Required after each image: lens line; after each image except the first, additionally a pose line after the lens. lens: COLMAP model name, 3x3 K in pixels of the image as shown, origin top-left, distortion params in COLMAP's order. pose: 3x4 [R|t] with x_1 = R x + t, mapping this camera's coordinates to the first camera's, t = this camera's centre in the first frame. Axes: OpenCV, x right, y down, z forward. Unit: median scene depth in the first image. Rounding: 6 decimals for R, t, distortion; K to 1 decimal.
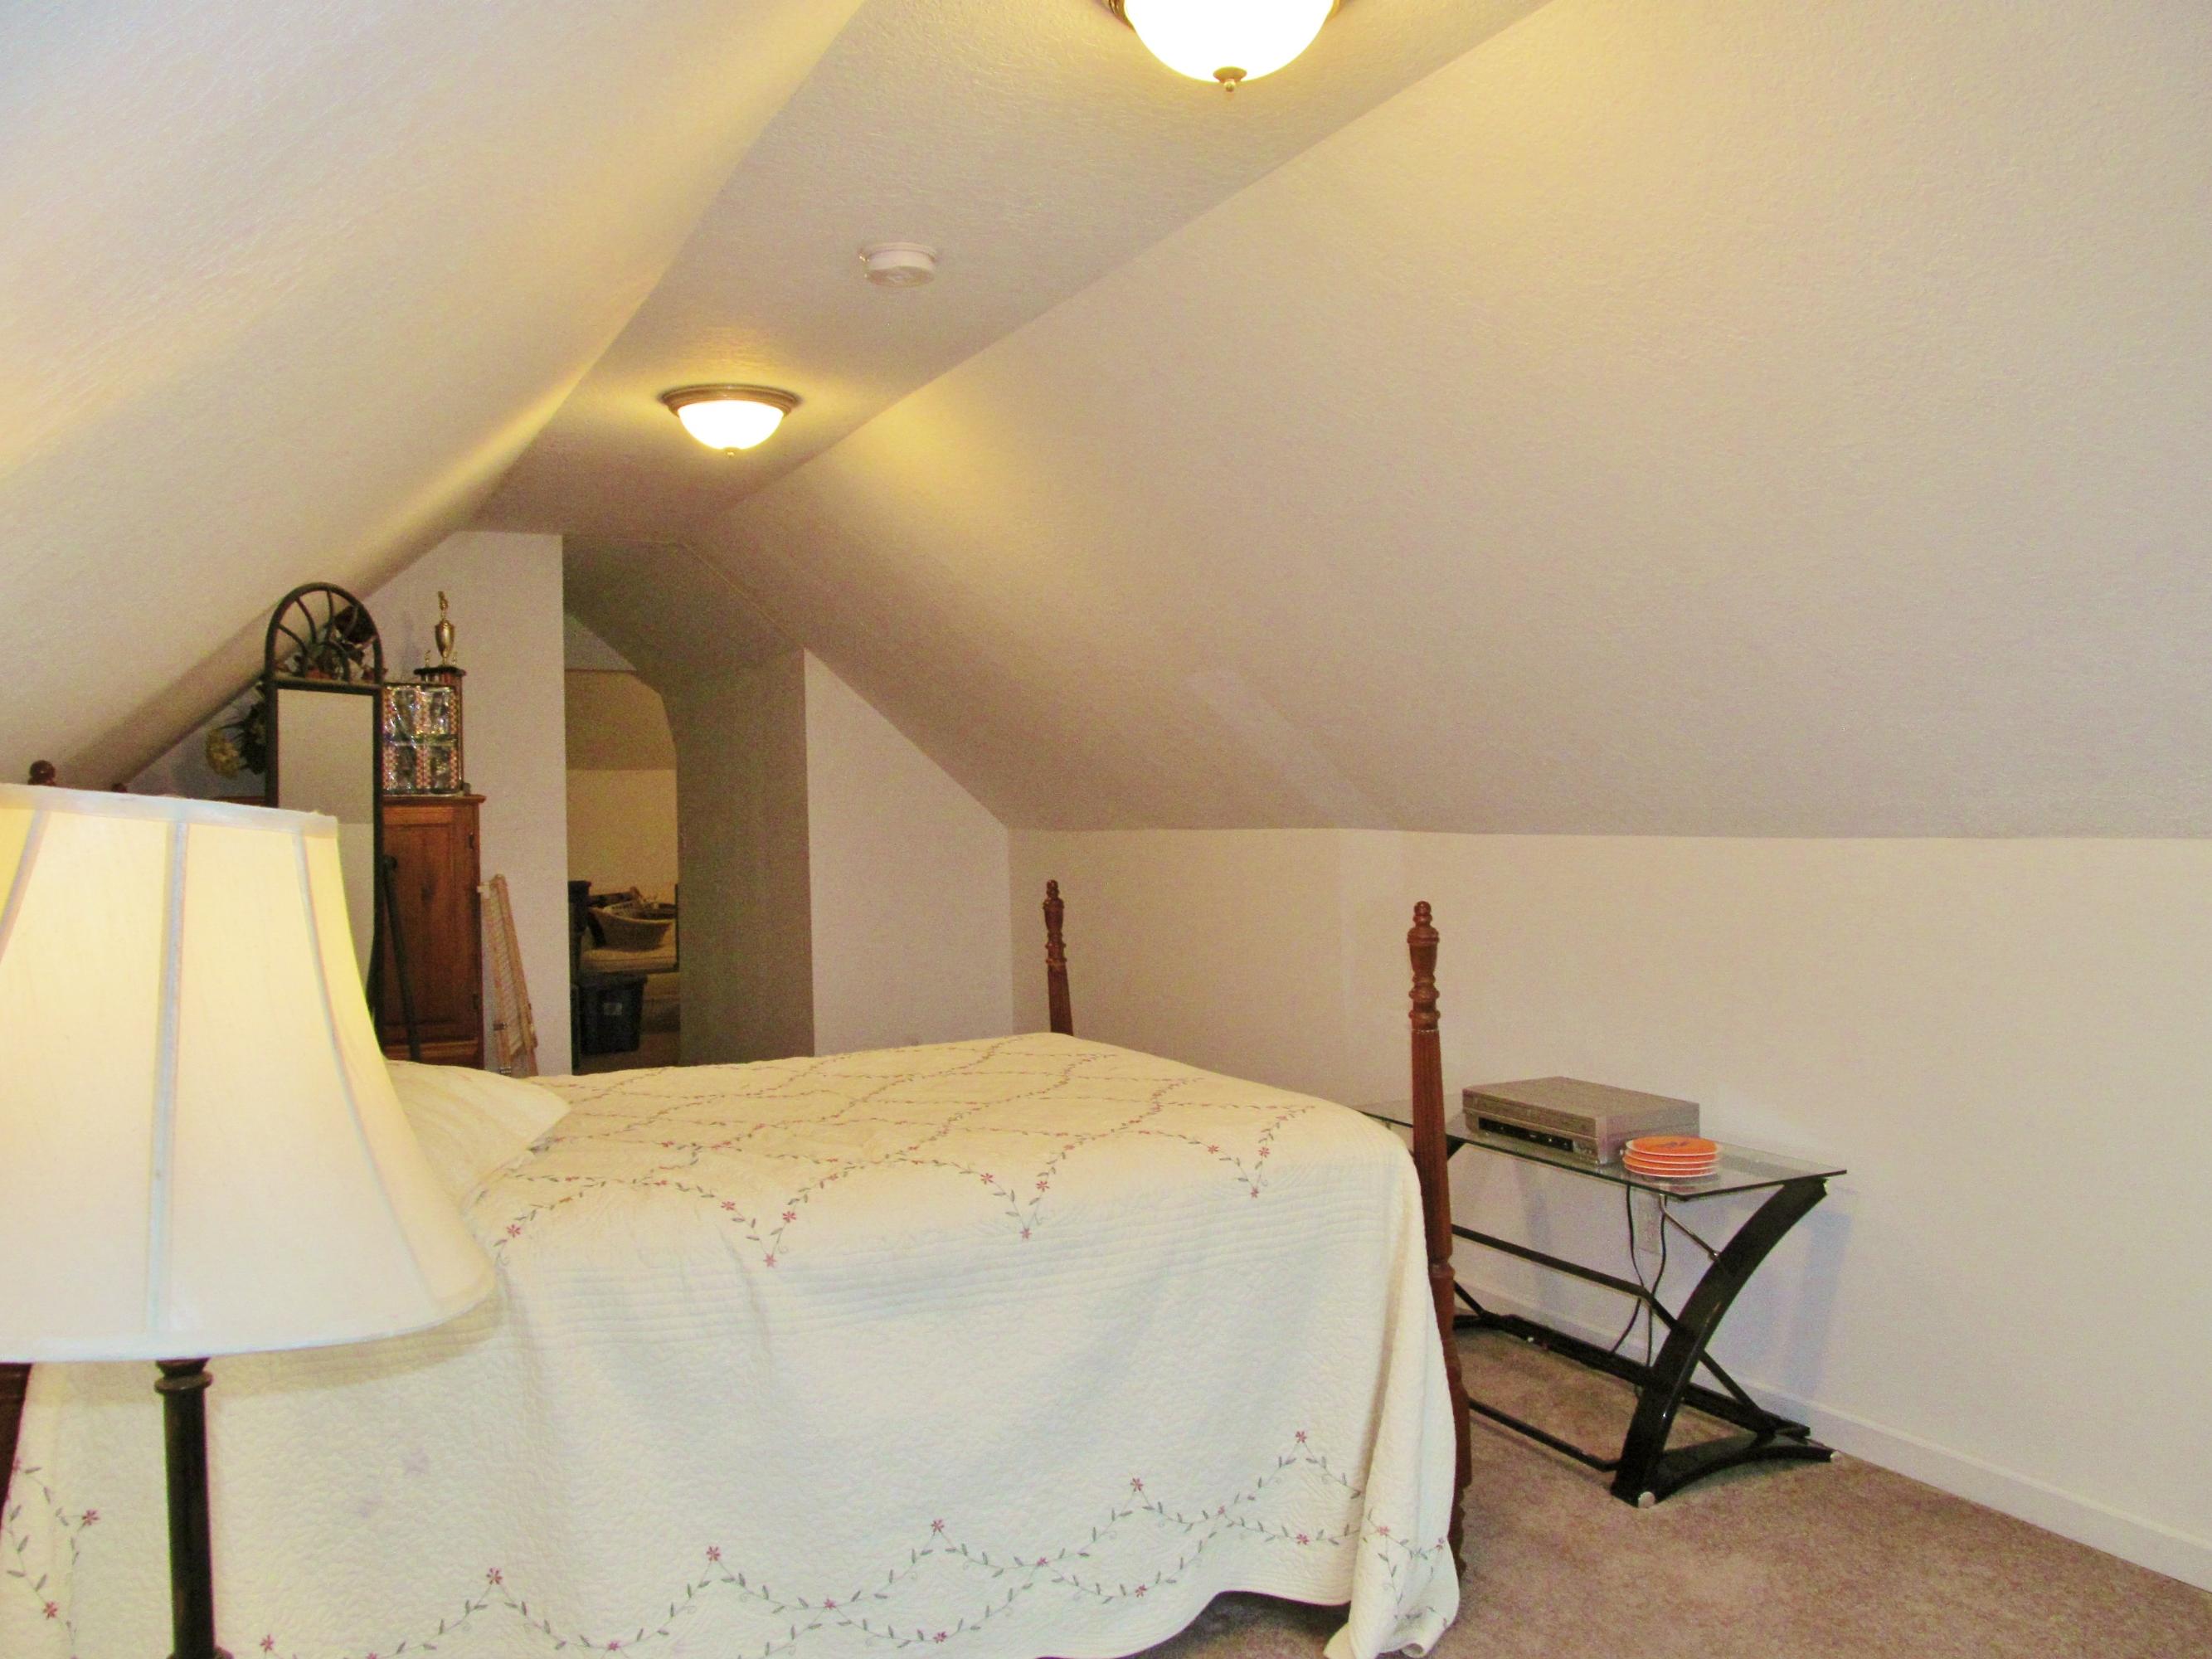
lens RADIAL K [[1842.8, 0, 1106.0], [0, 1842.8, 829.5], [0, 0, 1]] dist [-0.060855, 0.043726]
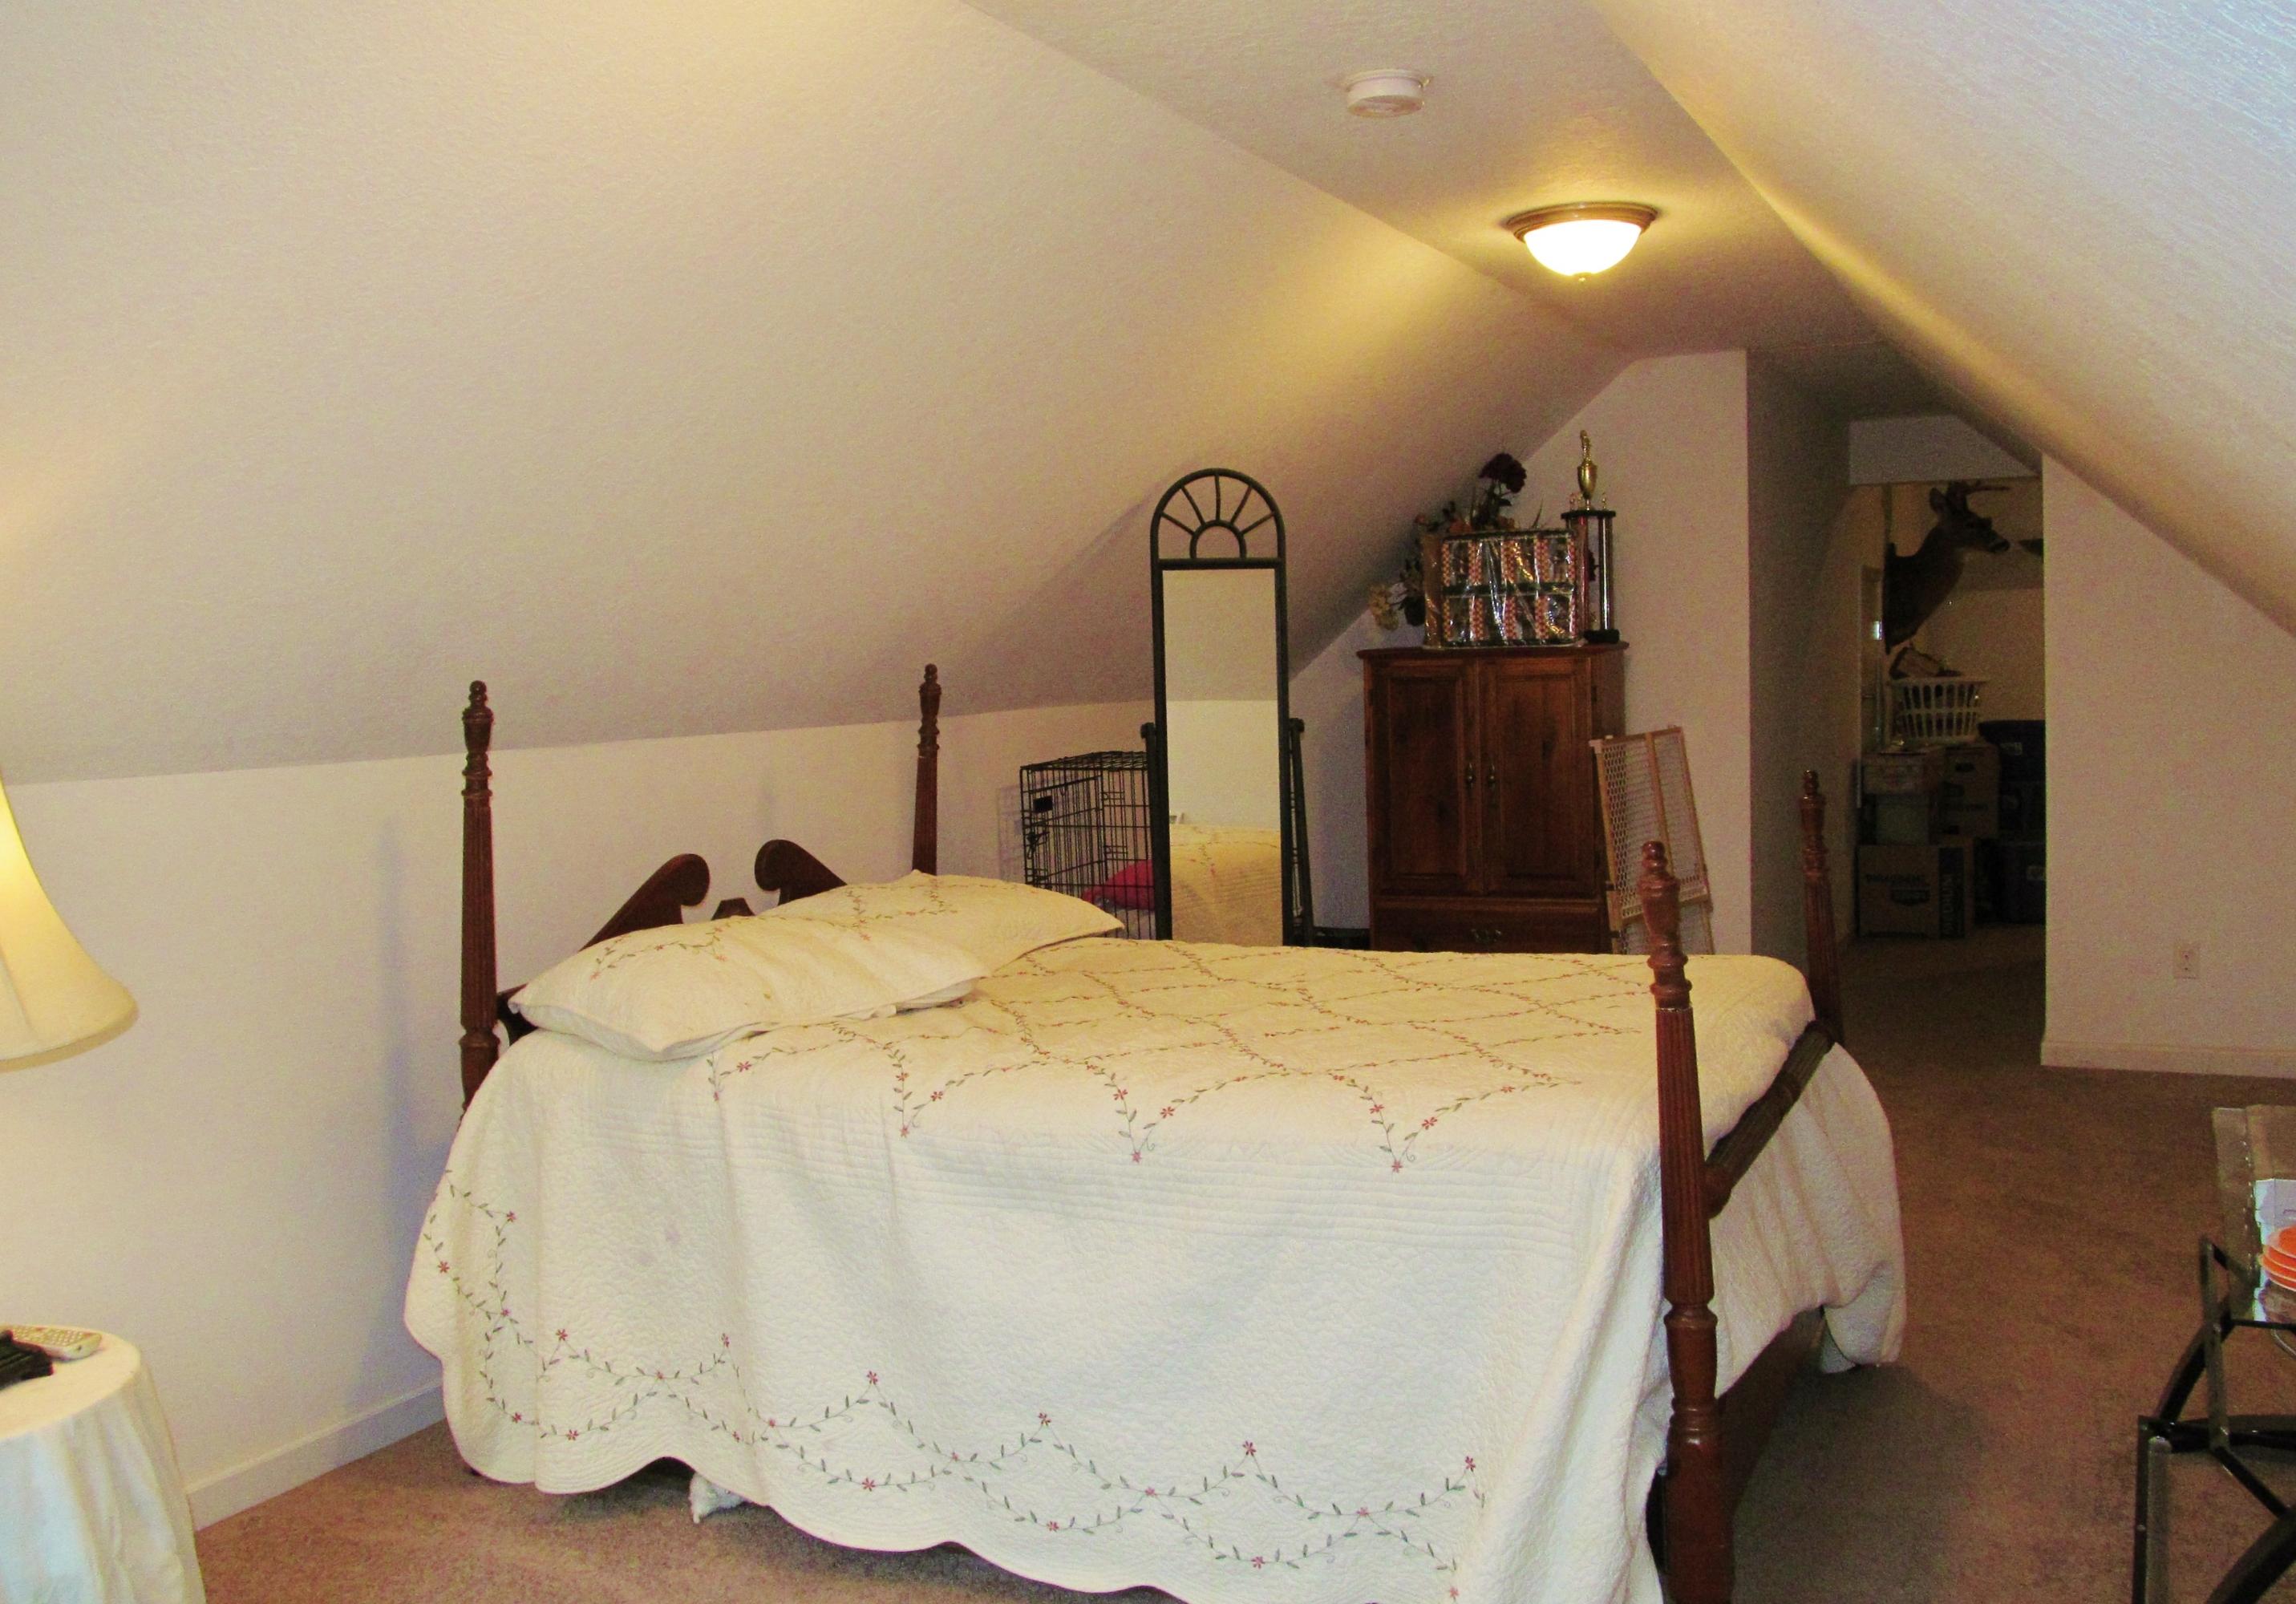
lens RADIAL K [[1902.1, 0, 871.7], [0, 1902.1, 791.6], [0, 0, 1]] dist [0.009492, -0.169794]
pose [[0.593935, 0.043979, -0.803310, 0.668495], [0.017049, 0.997592, 0.067221, -0.043342], [0.804332, -0.053621, 0.591755, 0.296053]]
